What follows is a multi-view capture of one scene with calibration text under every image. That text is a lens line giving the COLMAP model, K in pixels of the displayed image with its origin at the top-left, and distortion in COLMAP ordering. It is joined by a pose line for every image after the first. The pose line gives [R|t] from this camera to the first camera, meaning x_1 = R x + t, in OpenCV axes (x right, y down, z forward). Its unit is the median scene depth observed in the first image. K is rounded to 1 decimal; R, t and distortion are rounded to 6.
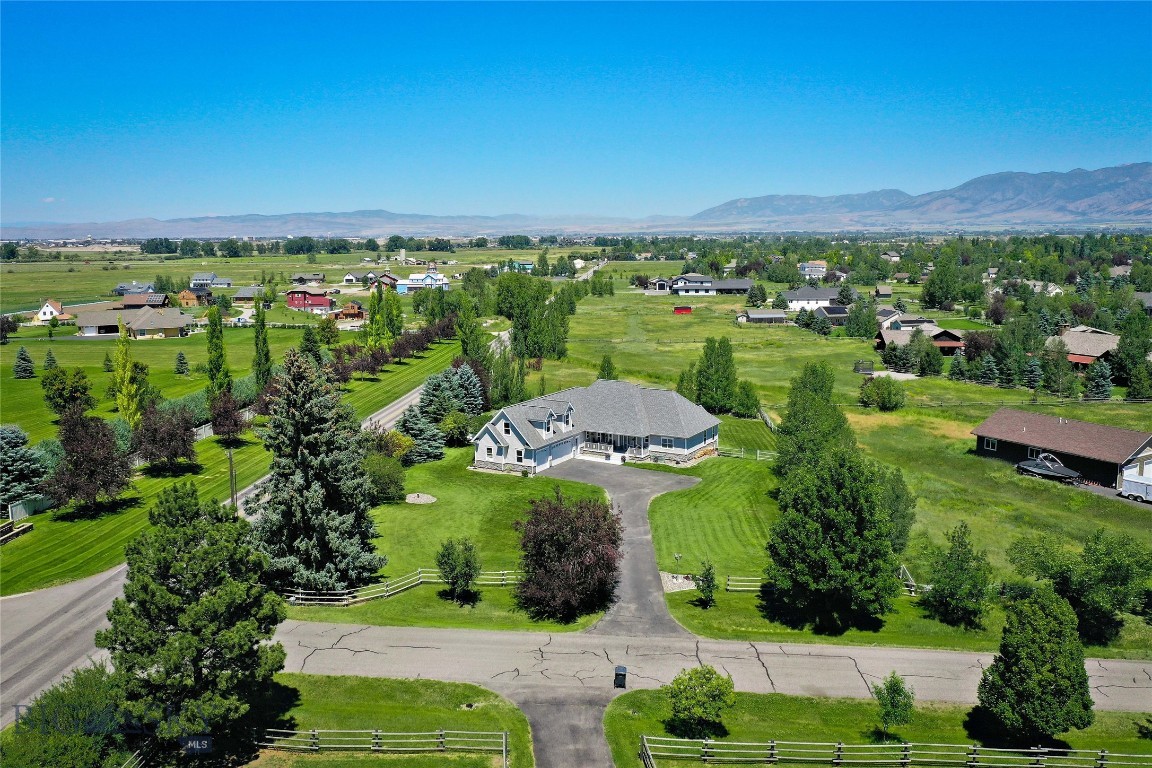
lens RADIAL K [[940.2, 0, 576.4], [0, 940.2, 382.4], [0, 0, 1]] dist [-0.005630, 0.004947]
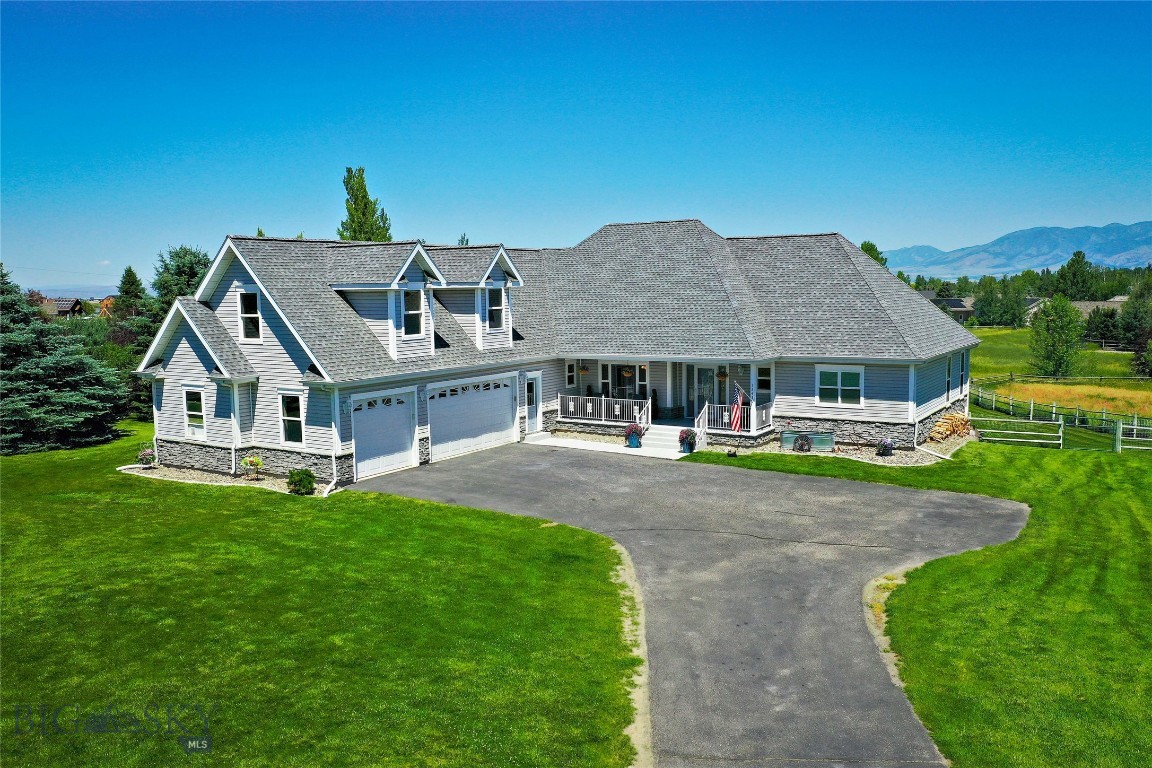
lens RADIAL K [[940.2, 0, 578.9], [0, 940.2, 384.1], [0, 0, 1]] dist [-0.005630, 0.004947]
pose [[0.999551, -0.003451, -0.029758, 0.025273], [0.001633, 0.998143, -0.060900, 0.080995], [0.029912, 0.060824, 0.997700, 0.707027]]
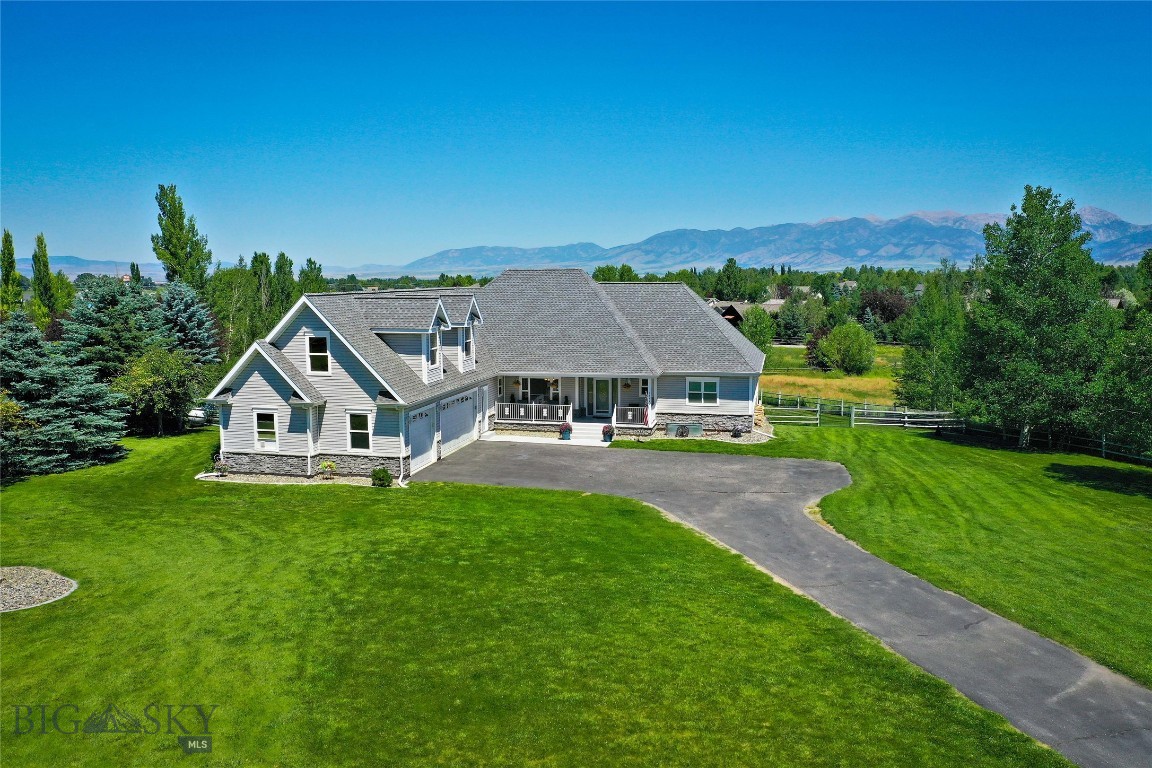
lens RADIAL K [[897.3, 0, 577.6], [0, 897.3, 376.6], [0, 0, 1]] dist [0.002641, -0.004658]
pose [[0.952422, -0.029125, 0.303387, -0.079954], [0.045292, 0.997896, -0.046390, 0.073797], [-0.301398, 0.057924, 0.951737, 0.627149]]
